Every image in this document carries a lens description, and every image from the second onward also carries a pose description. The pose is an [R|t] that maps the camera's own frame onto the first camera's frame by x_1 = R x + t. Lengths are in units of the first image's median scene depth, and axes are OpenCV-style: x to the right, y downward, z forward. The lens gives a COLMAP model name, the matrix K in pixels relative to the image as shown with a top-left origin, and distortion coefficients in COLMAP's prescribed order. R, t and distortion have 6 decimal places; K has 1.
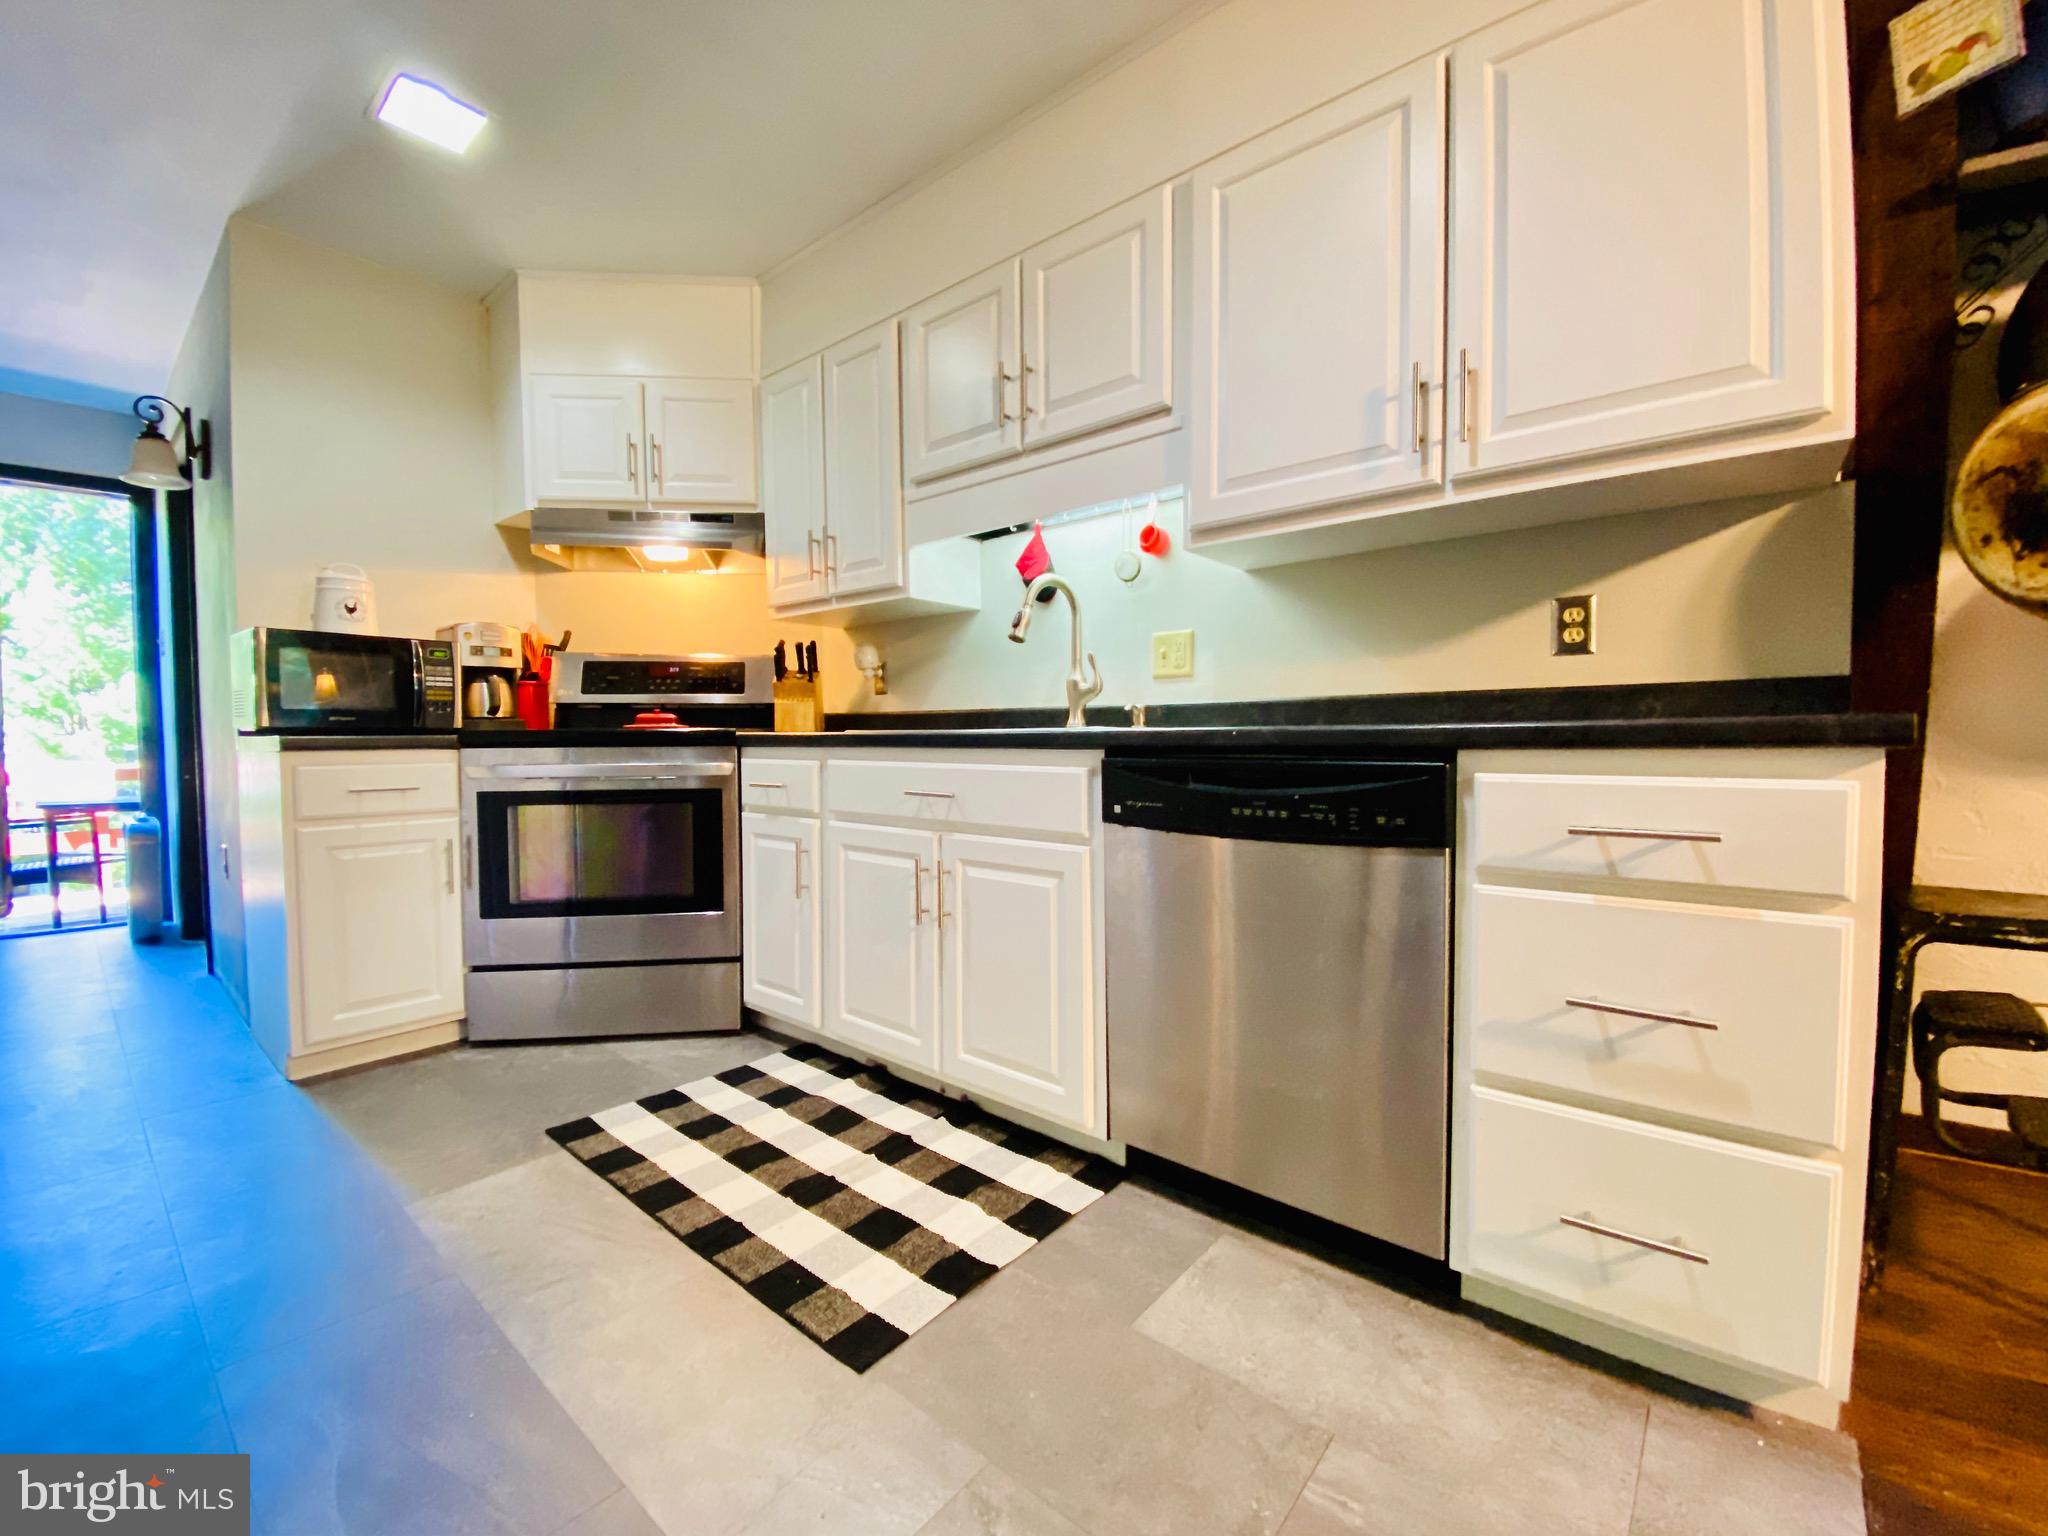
lens RADIAL K [[835.3, 0, 1031.8], [0, 835.3, 763.5], [0, 0, 1]] dist [0.026342, 0.000026]
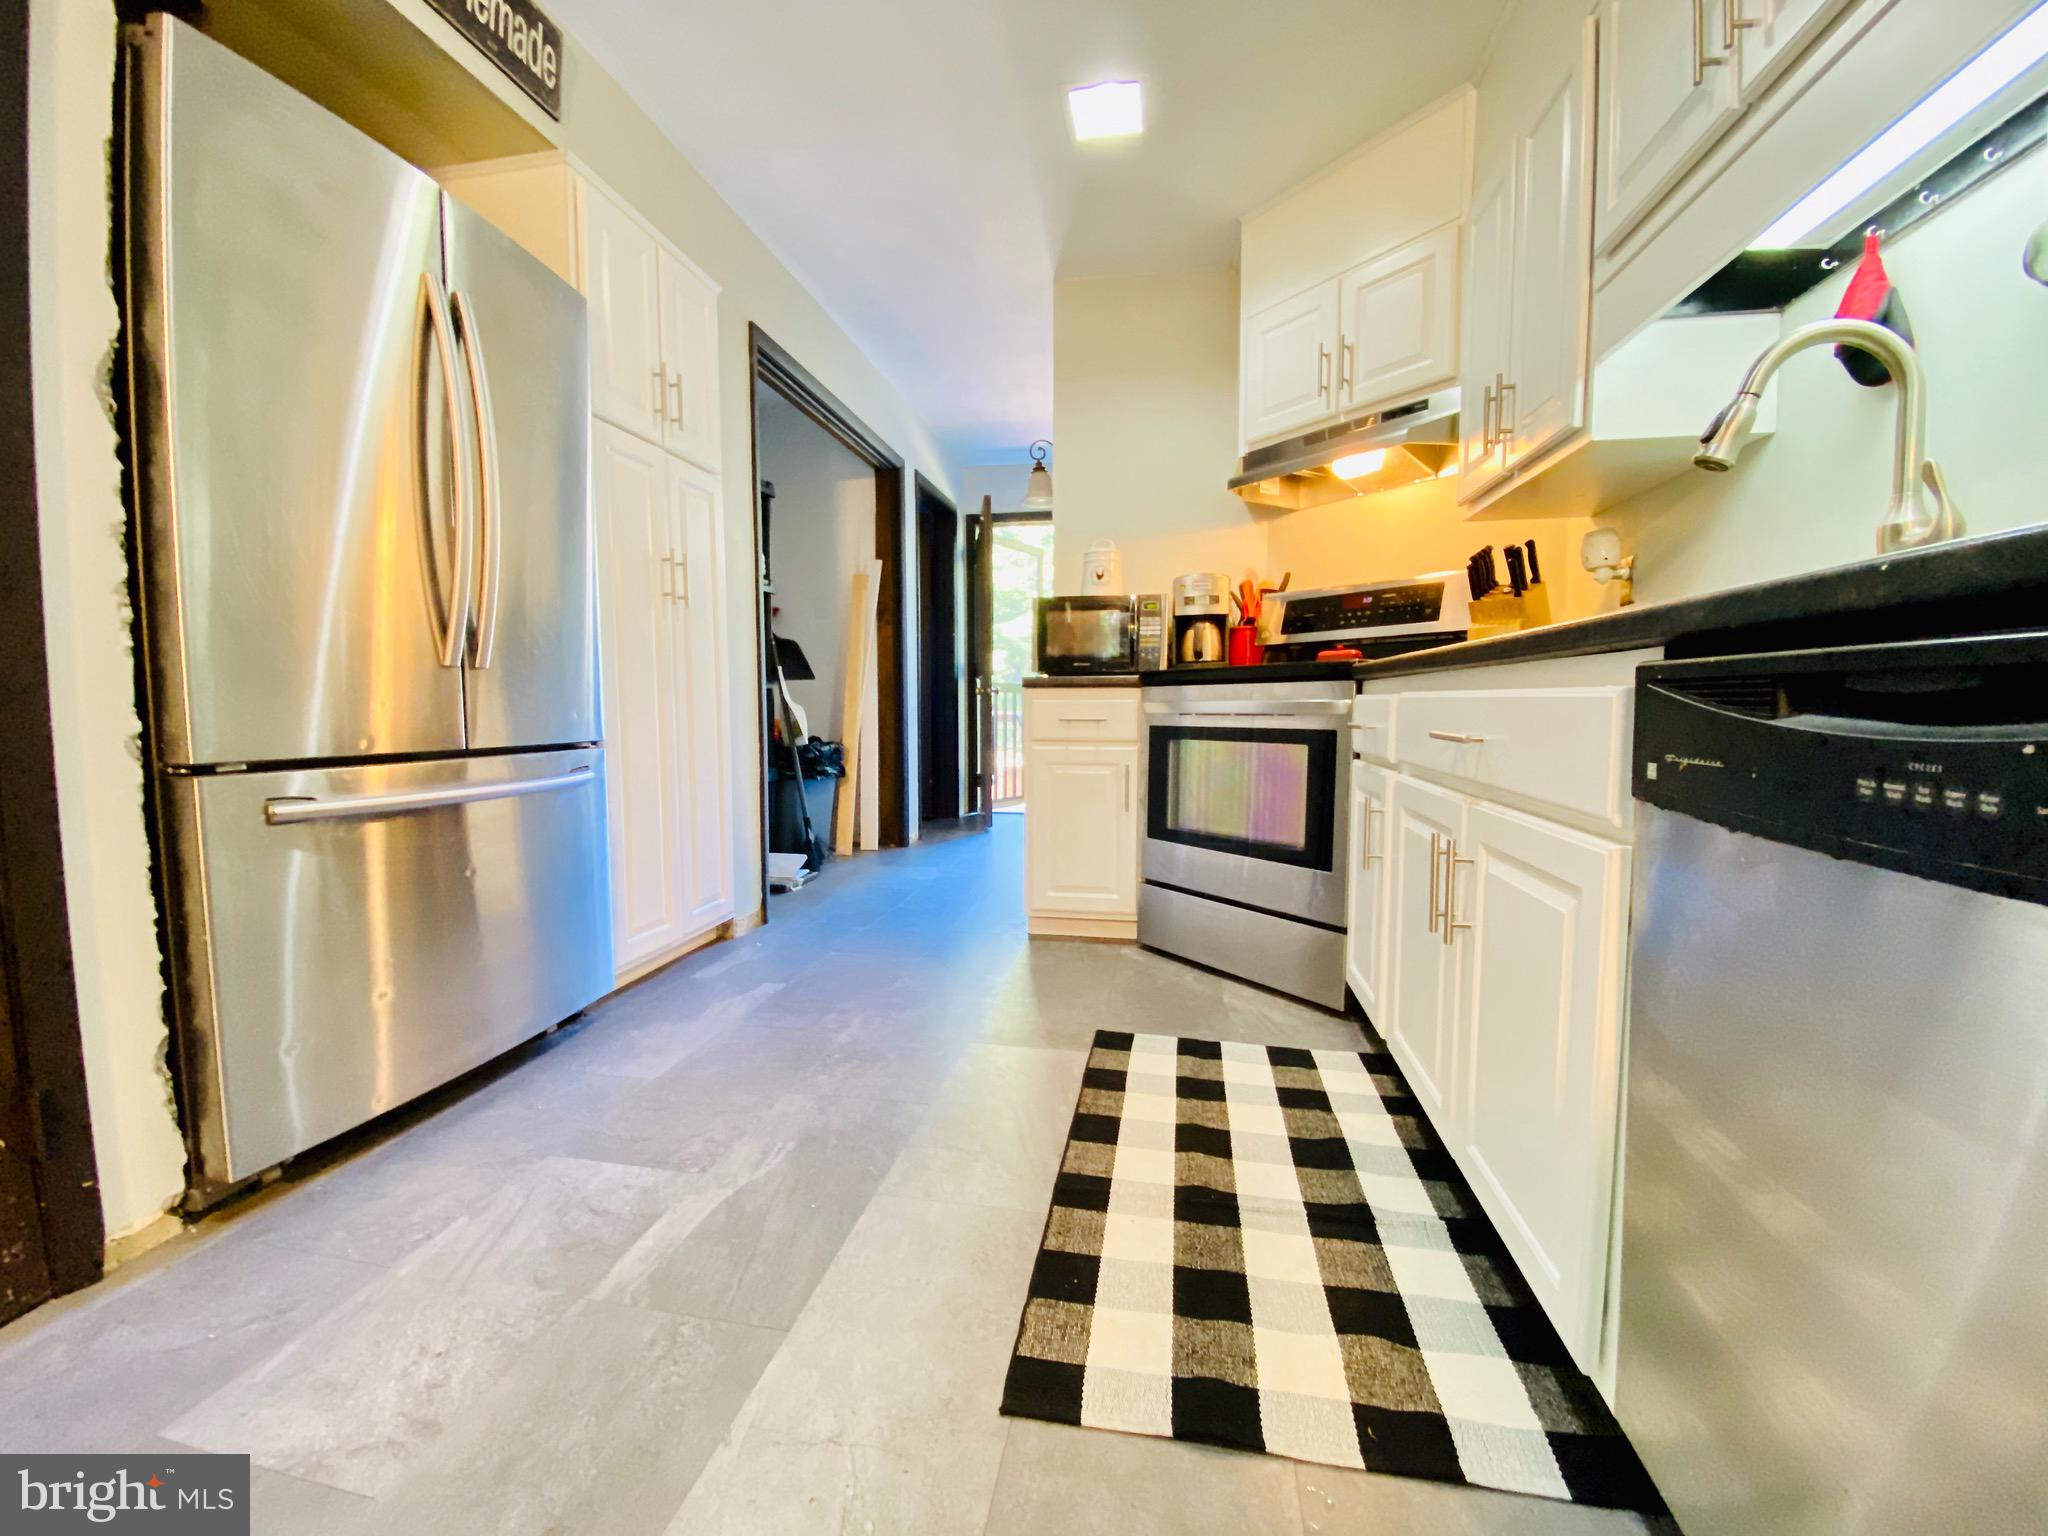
lens RADIAL K [[832.7, 0, 1018.8], [0, 832.7, 774.0], [0, 0, 1]] dist [0.021852, -0.022395]
pose [[0.481337, 0.076411, -0.873199, 0.241399], [-0.025856, 0.996997, 0.072992, 0.022184], [0.876154, -0.012556, 0.481868, 0.327233]]
